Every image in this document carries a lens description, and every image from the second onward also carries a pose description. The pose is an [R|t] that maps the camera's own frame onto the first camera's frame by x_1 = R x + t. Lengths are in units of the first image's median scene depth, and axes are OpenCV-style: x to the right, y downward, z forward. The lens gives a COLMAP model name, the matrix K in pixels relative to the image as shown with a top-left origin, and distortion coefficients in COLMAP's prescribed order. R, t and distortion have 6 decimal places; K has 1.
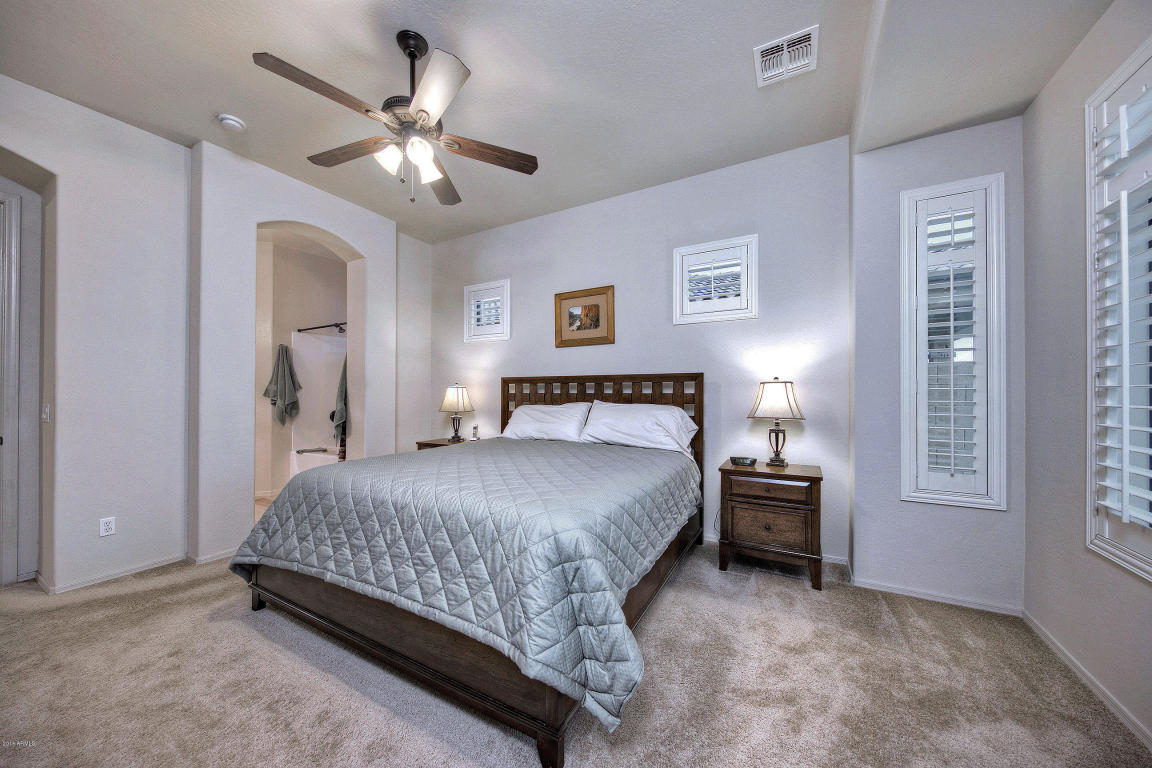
lens RADIAL K [[380.3, 0, 579.0], [0, 380.3, 387.7], [0, 0, 1]] dist [-0.001264, -0.000126]
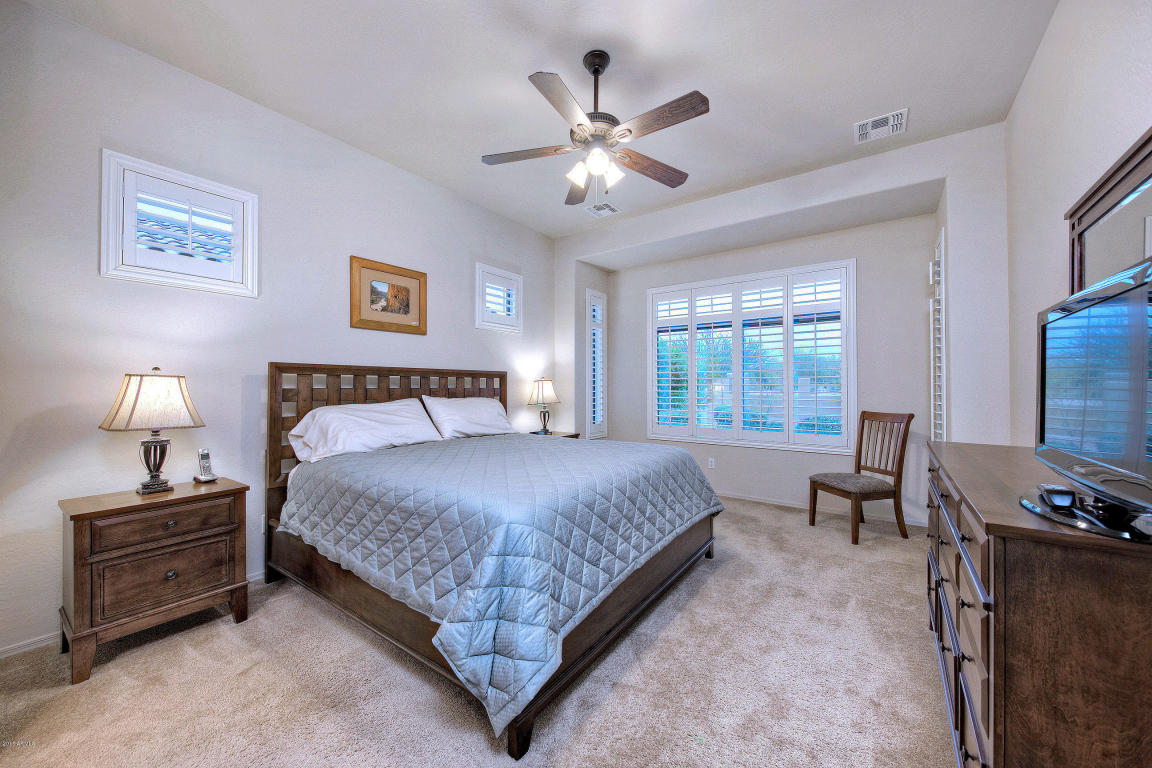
lens RADIAL K [[432.6, 0, 581.9], [0, 432.6, 383.3], [0, 0, 1]] dist [-0.000050, -0.000065]
pose [[0.120248, 0.009355, 0.992700, -0.877544], [-0.008220, 0.999931, -0.008427, 0.008510], [-0.992710, -0.007147, 0.120316, 0.461582]]
